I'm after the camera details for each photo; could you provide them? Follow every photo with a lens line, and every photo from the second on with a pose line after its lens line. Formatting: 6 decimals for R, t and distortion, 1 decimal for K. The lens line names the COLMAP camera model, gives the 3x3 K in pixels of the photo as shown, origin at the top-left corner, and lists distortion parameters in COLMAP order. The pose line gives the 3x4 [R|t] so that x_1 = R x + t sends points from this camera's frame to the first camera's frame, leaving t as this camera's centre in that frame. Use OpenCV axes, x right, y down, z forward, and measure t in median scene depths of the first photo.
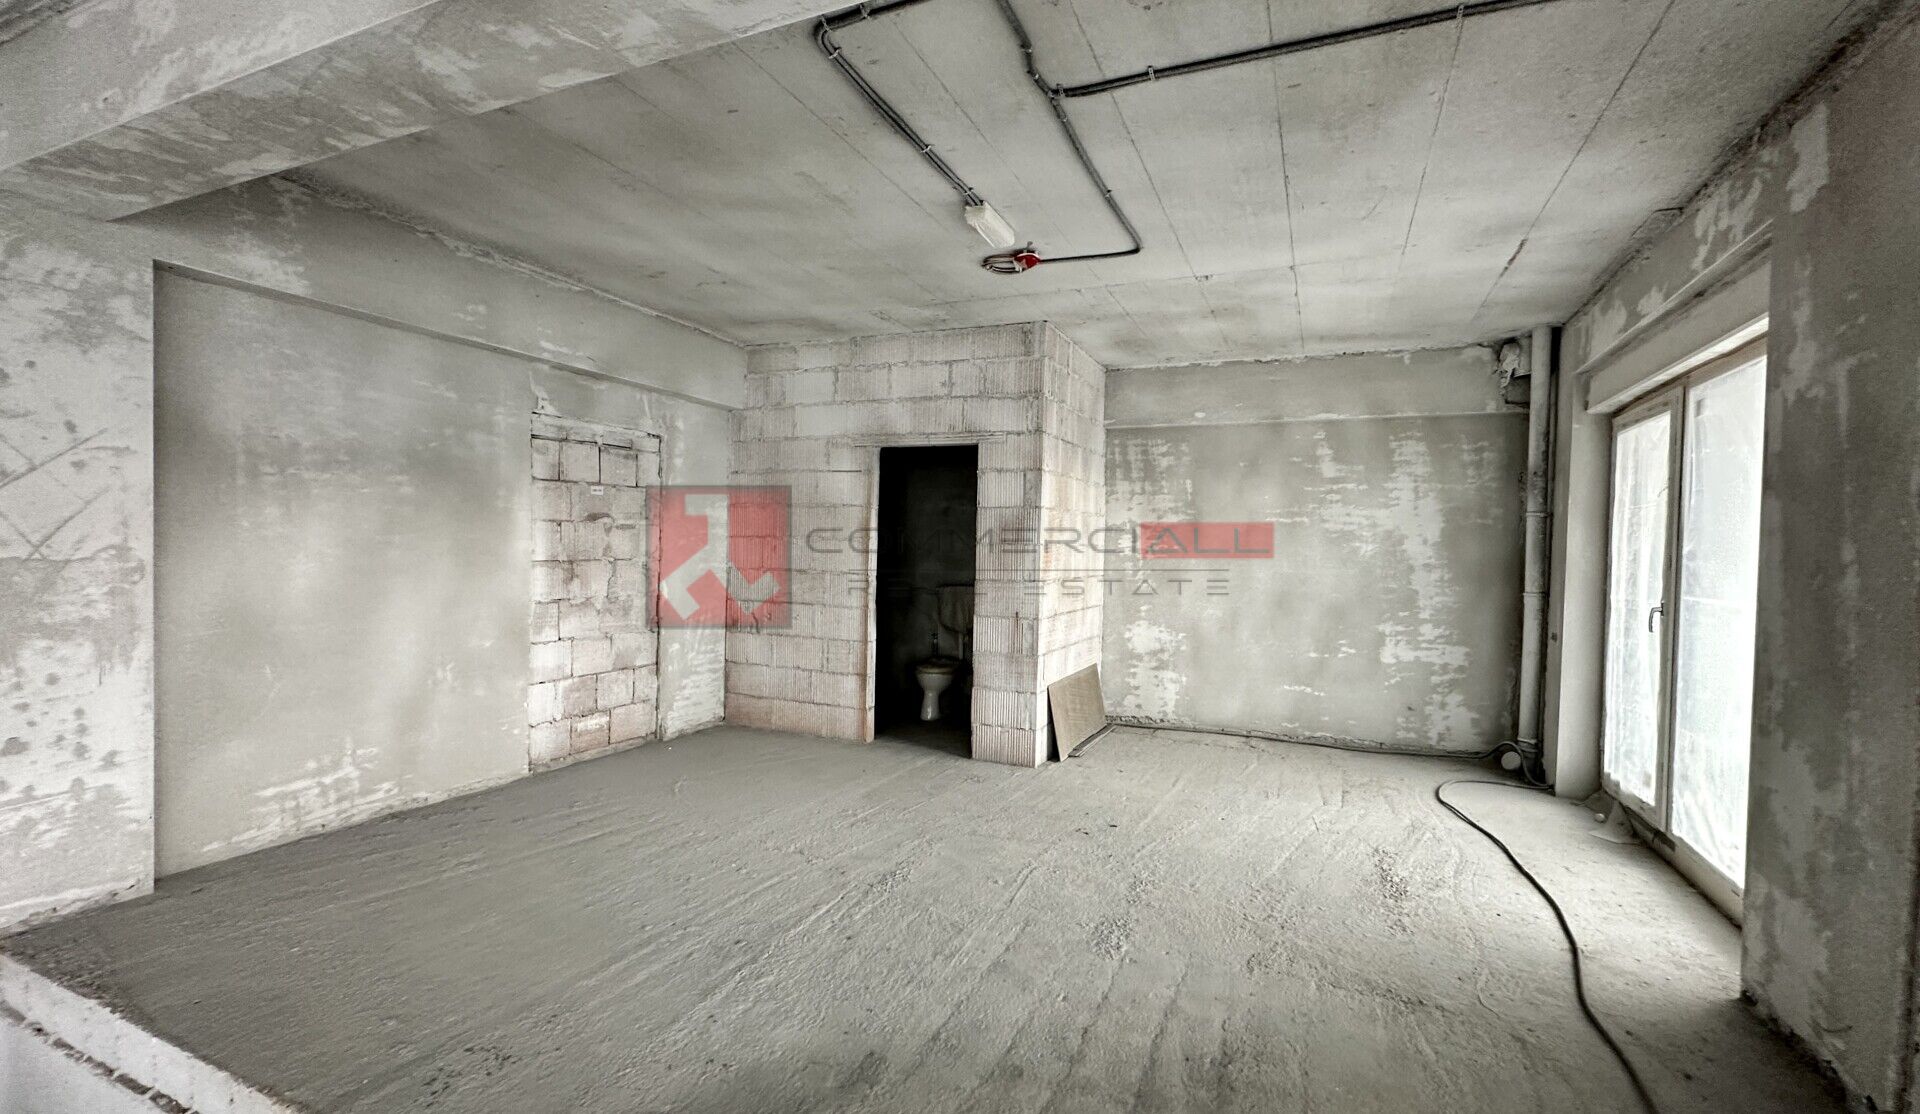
lens RADIAL K [[788.7, 0, 997.0], [0, 788.7, 567.2], [0, 0, 1]] dist [-0.000020, 0.000315]
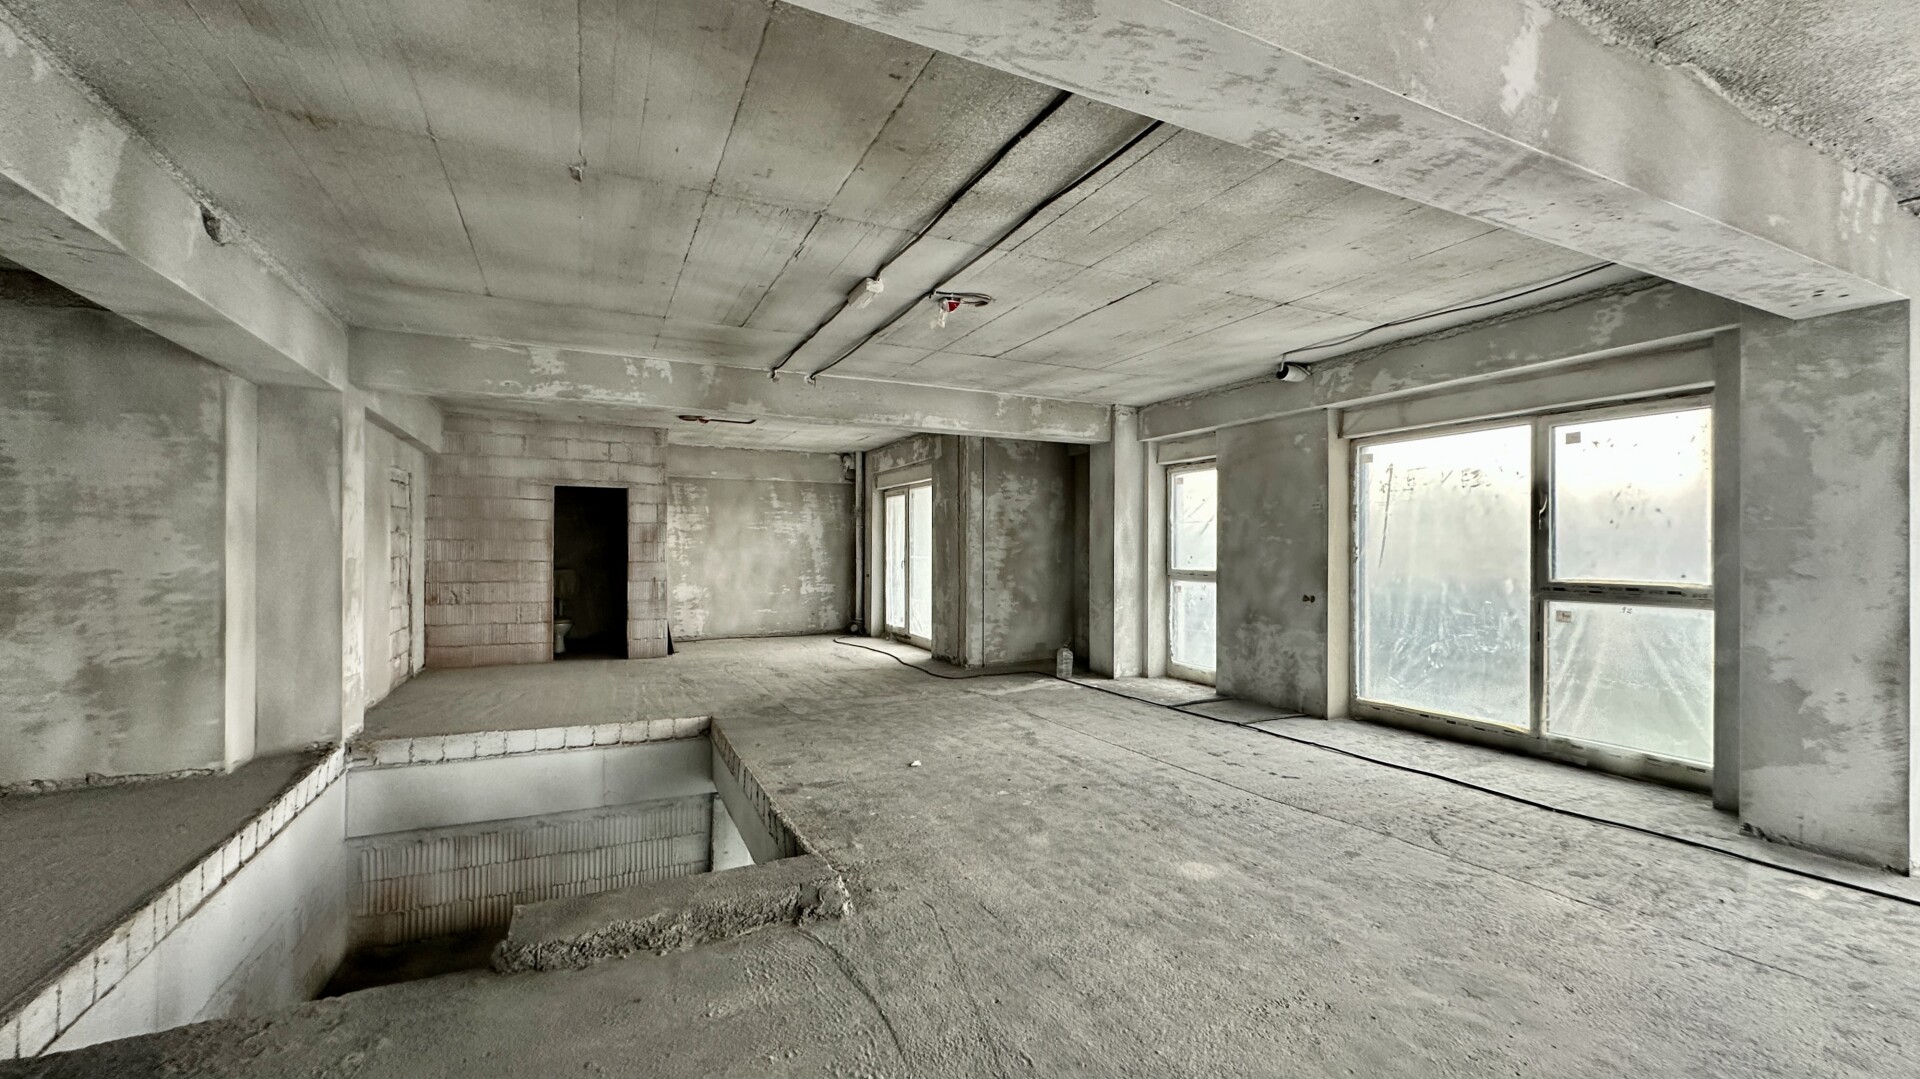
lens RADIAL K [[763.3, 0, 954.4], [0, 763.3, 541.5], [0, 0, 1]] dist [0.001406, -0.001163]
pose [[0.665144, -0.014886, 0.746567, -0.830552], [0.029286, 0.999552, -0.006162, 0.001884], [-0.746140, 0.025963, 0.665282, -0.745666]]
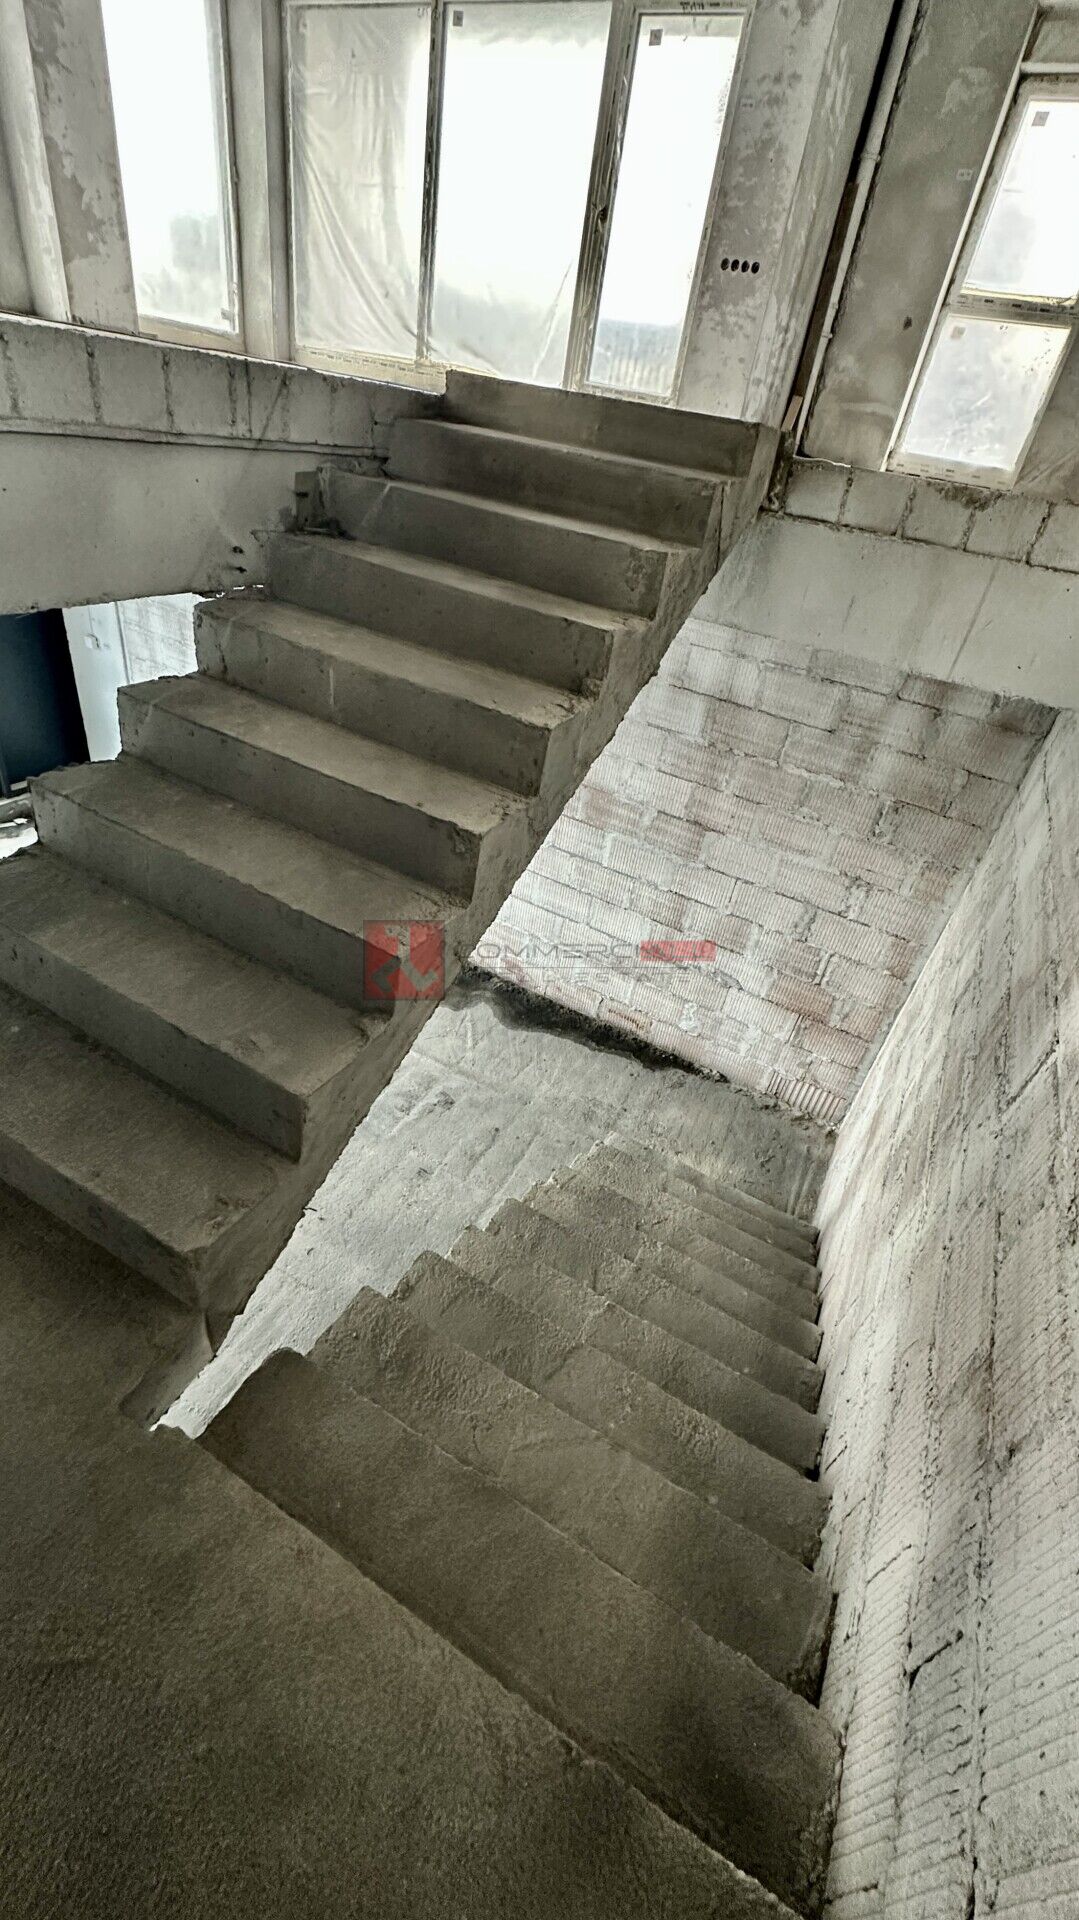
lens RADIAL K [[763.3, 0, 541.2], [0, 763.3, 959.1], [0, 0, 1]] dist [0.001406, -0.001163]
pose [[-0.979795, -0.200001, -0.000848, -0.594005], [-0.161965, 0.790960, 0.590043, 0.244857], [-0.117339, 0.578258, -0.807372, 0.338829]]
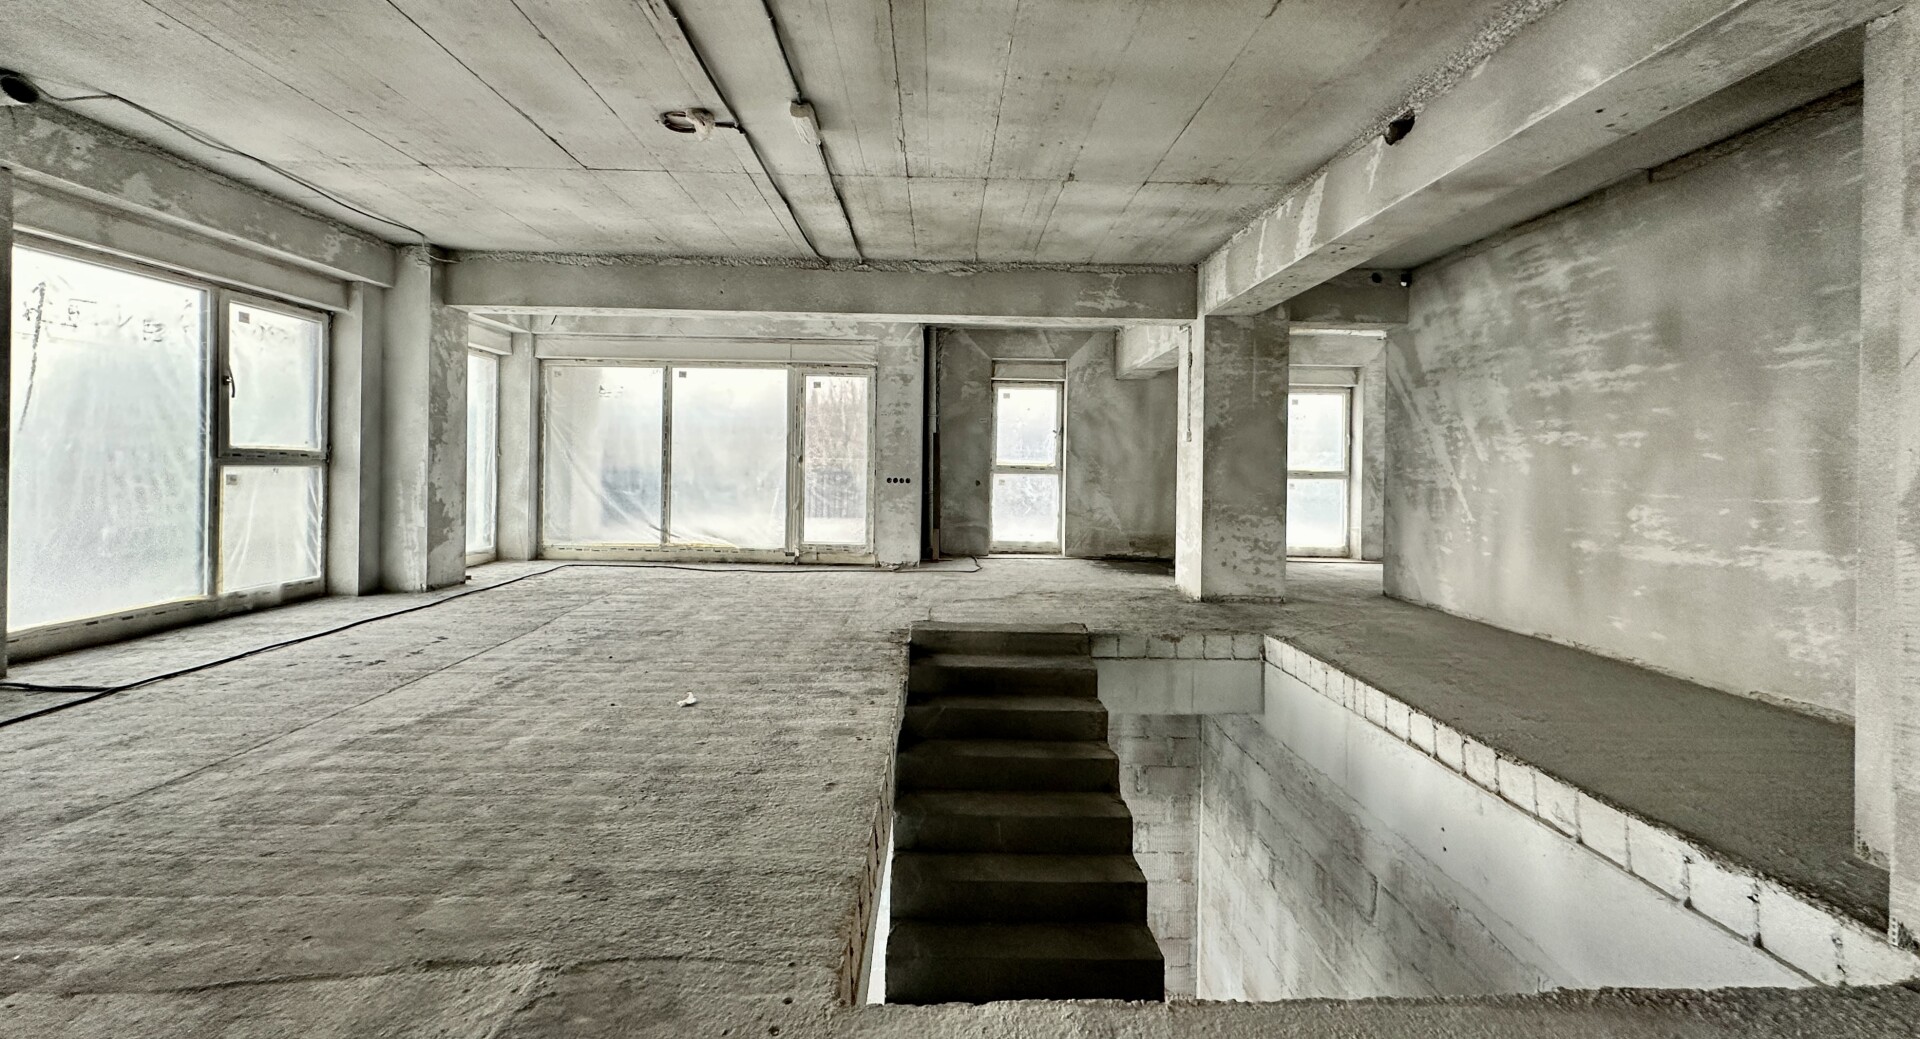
lens RADIAL K [[779.9, 0, 956.9], [0, 779.9, 468.3], [0, 0, 1]] dist [0.000703, -0.000162]
pose [[-0.916164, -0.036104, -0.399175, -0.130129], [-0.043998, 0.998975, 0.010626, 0.039631], [0.398383, 0.027298, -0.916813, 0.596864]]
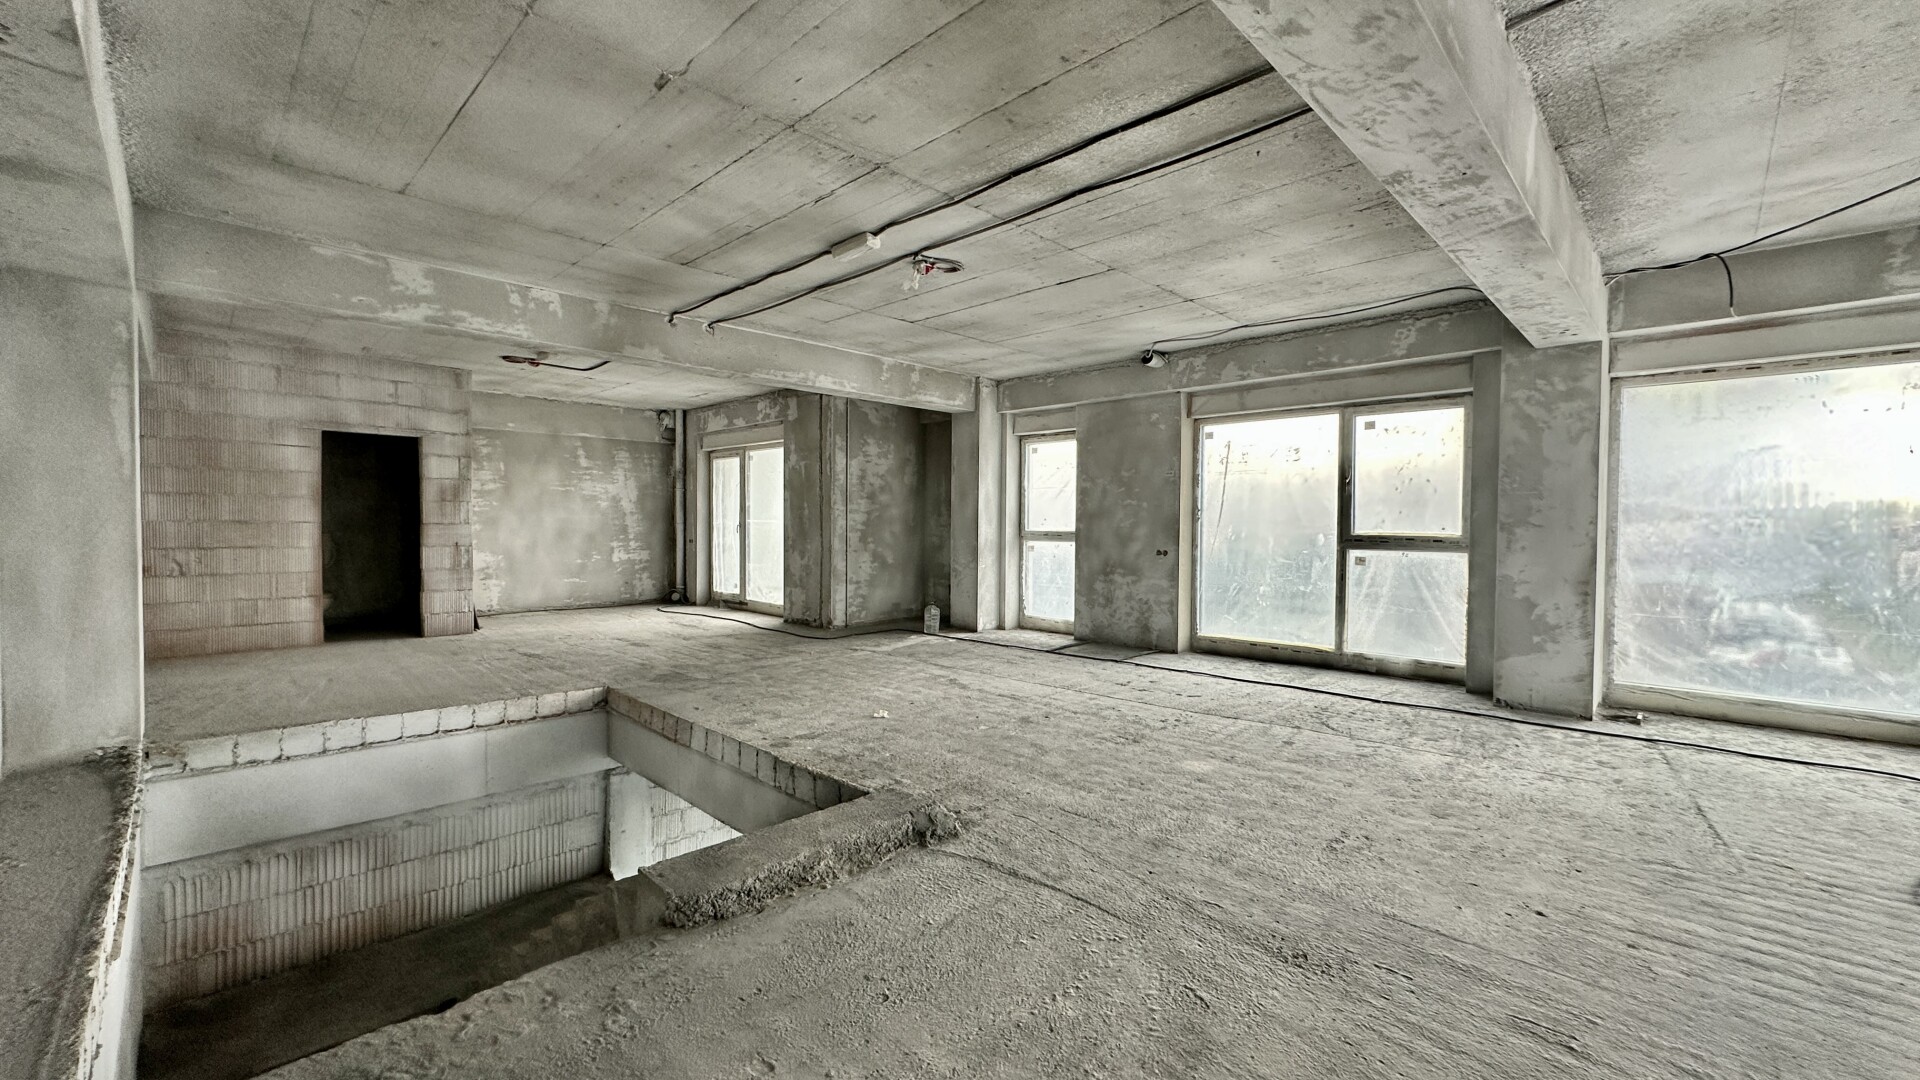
lens RADIAL K [[763.3, 0, 952.5], [0, 763.3, 534.2], [0, 0, 1]] dist [0.001406, -0.001163]
pose [[0.375838, -0.035063, 0.926022, -1.012446], [0.022279, 0.999337, 0.028797, 0.015956], [-0.926417, 0.009808, 0.376370, -0.540510]]
